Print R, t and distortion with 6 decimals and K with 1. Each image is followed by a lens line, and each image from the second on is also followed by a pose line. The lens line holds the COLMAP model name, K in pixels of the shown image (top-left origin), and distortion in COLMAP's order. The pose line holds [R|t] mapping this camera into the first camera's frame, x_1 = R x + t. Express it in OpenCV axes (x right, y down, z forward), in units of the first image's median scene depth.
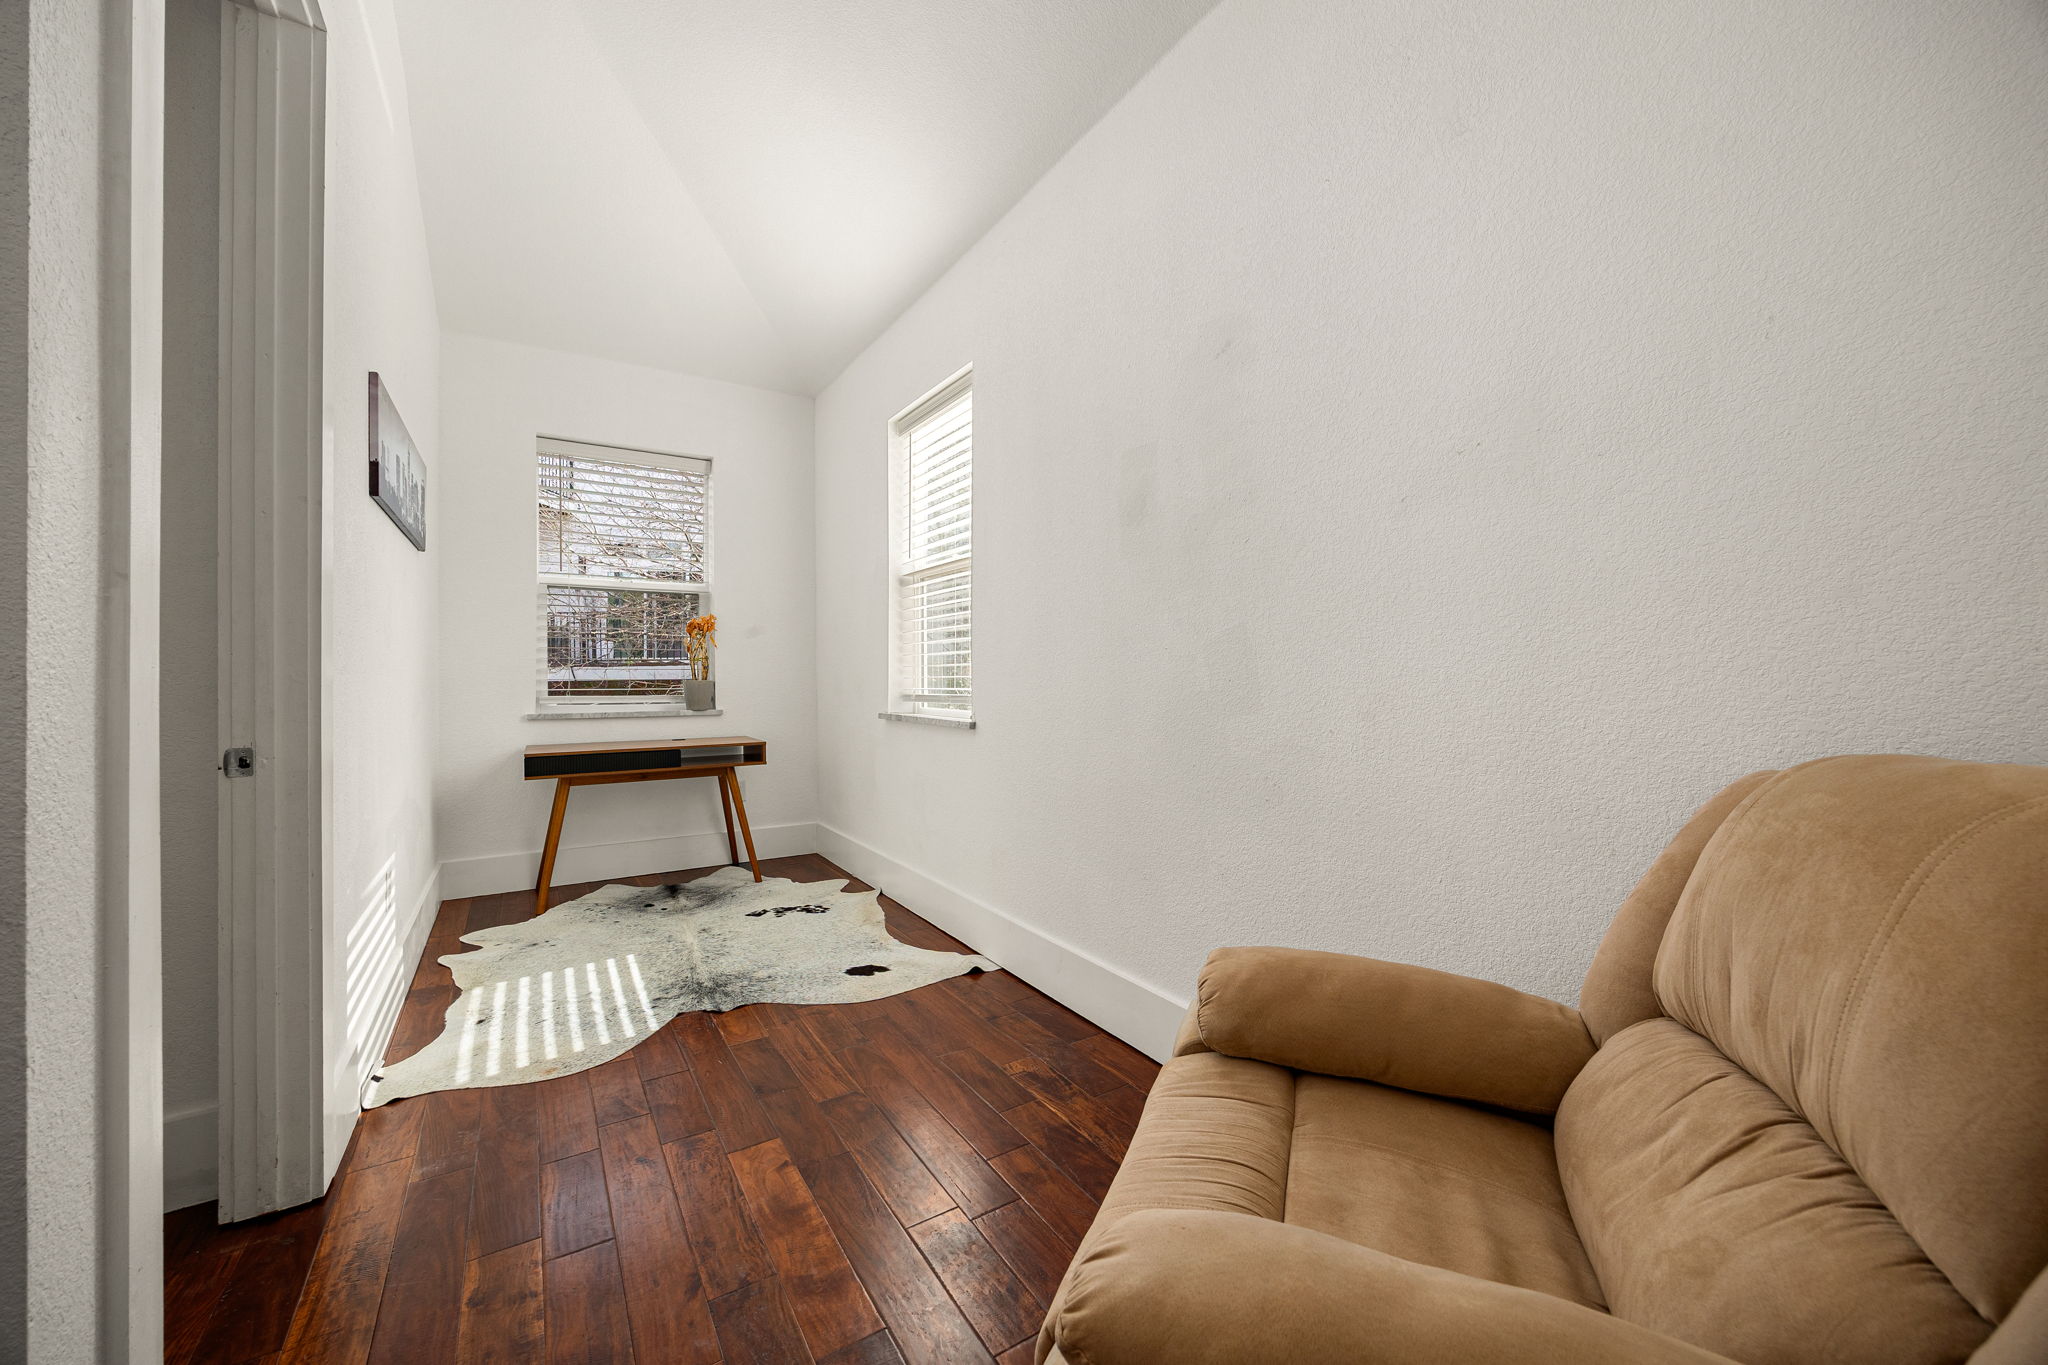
lens RADIAL K [[792.5, 0, 1036.0], [0, 792.5, 679.7], [0, 0, 1]] dist [0.000408, 0.000082]
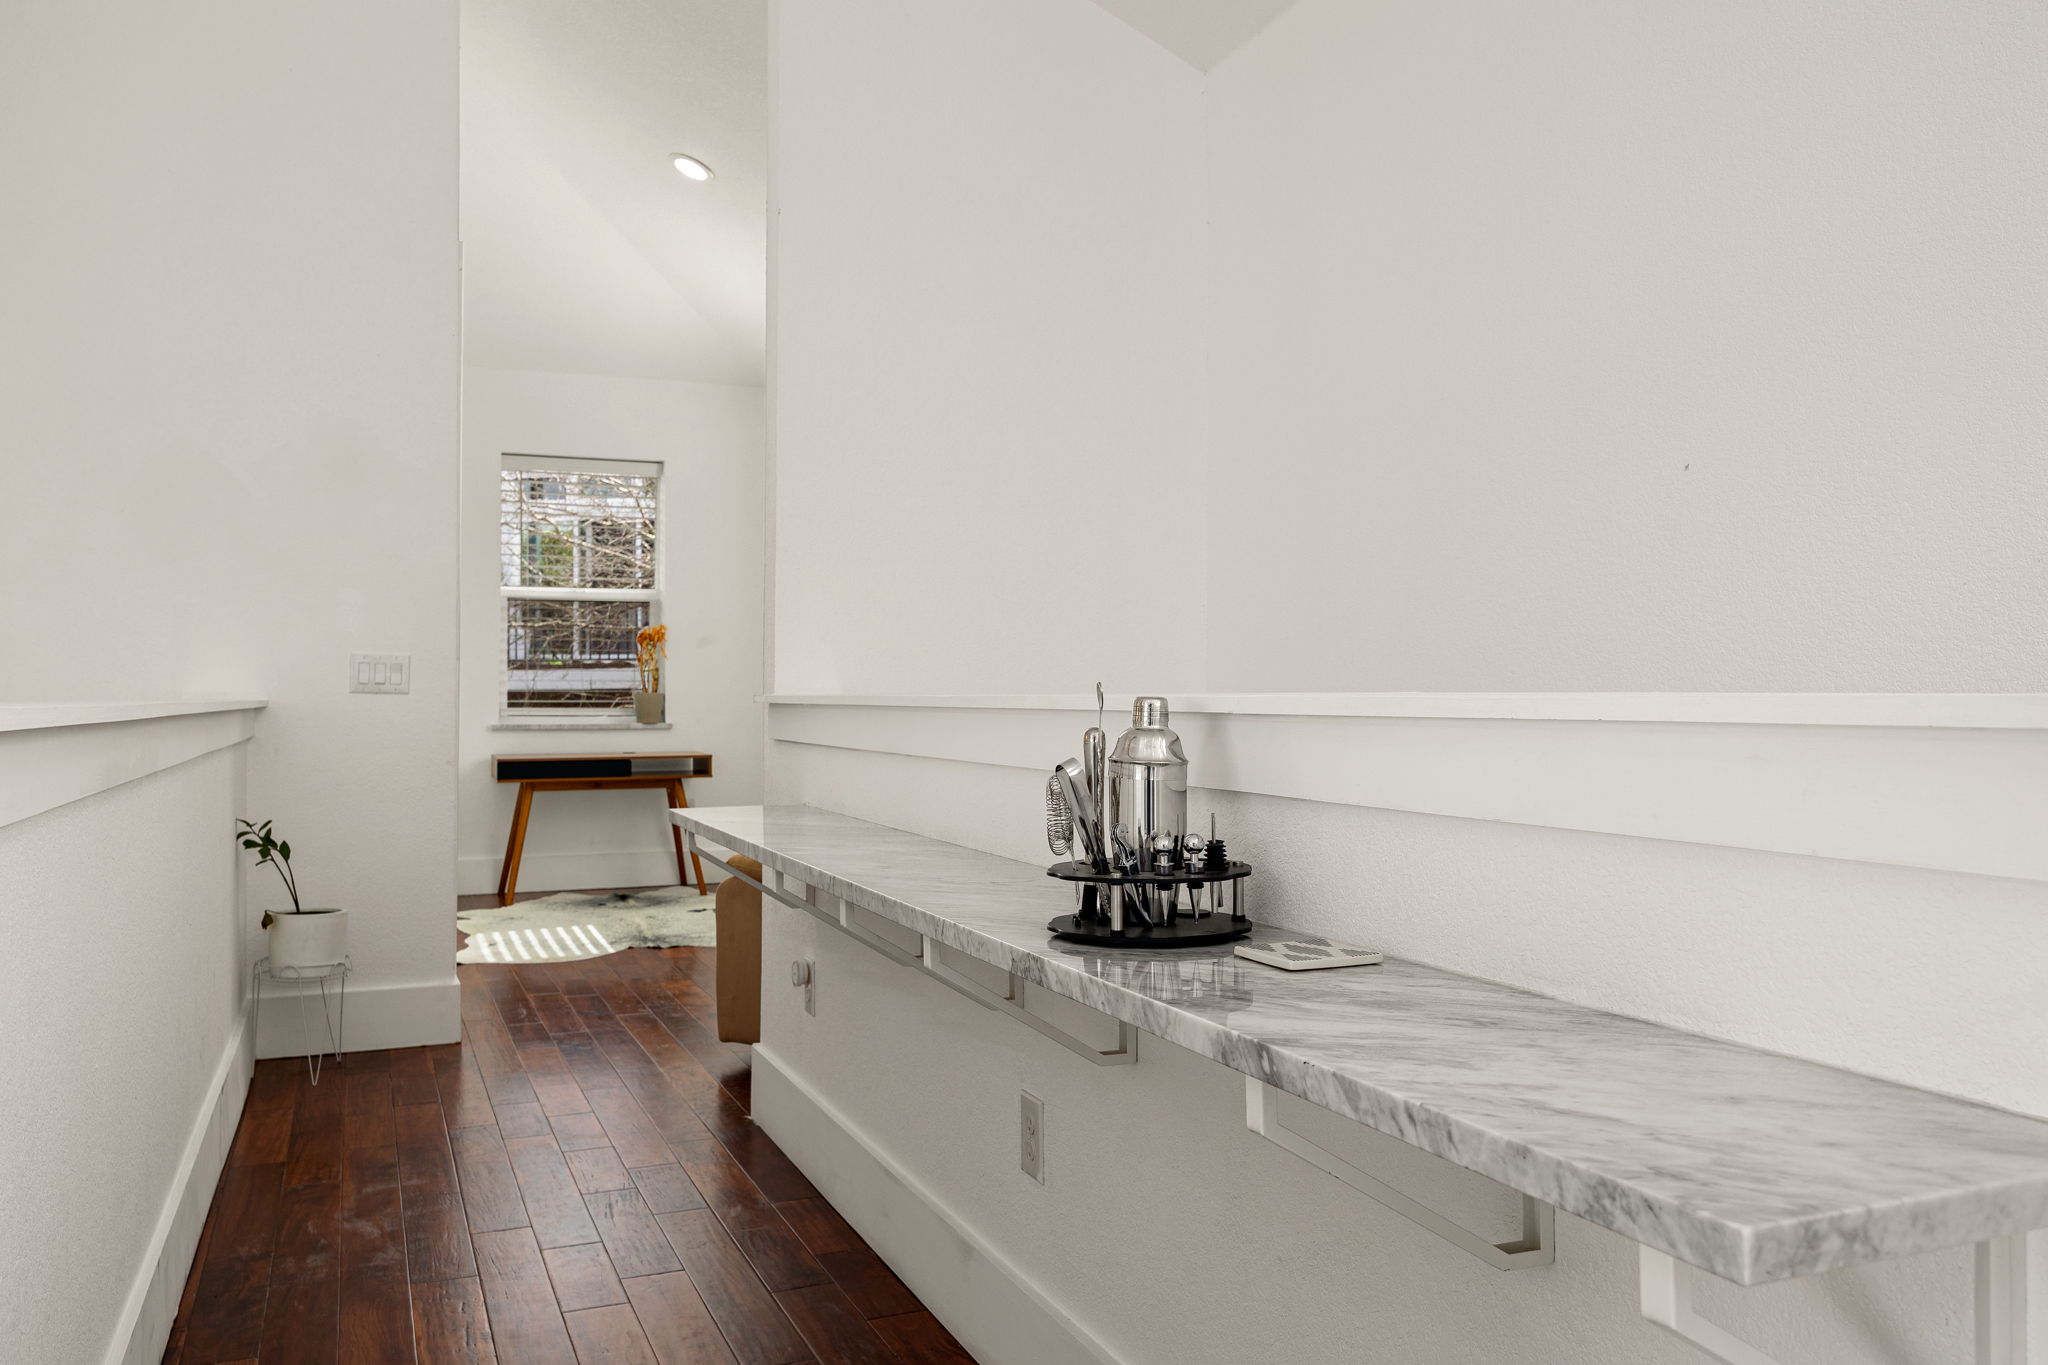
lens RADIAL K [[1622.5, 0, 1021.0], [0, 1622.5, 683.0], [0, 0, 1]] dist [0.059222, -0.000768]
pose [[0.983386, 0.005369, -0.181448, 0.397918], [-0.006103, 0.999975, -0.003485, -0.007086], [0.181424, 0.004534, 0.983394, -0.909033]]
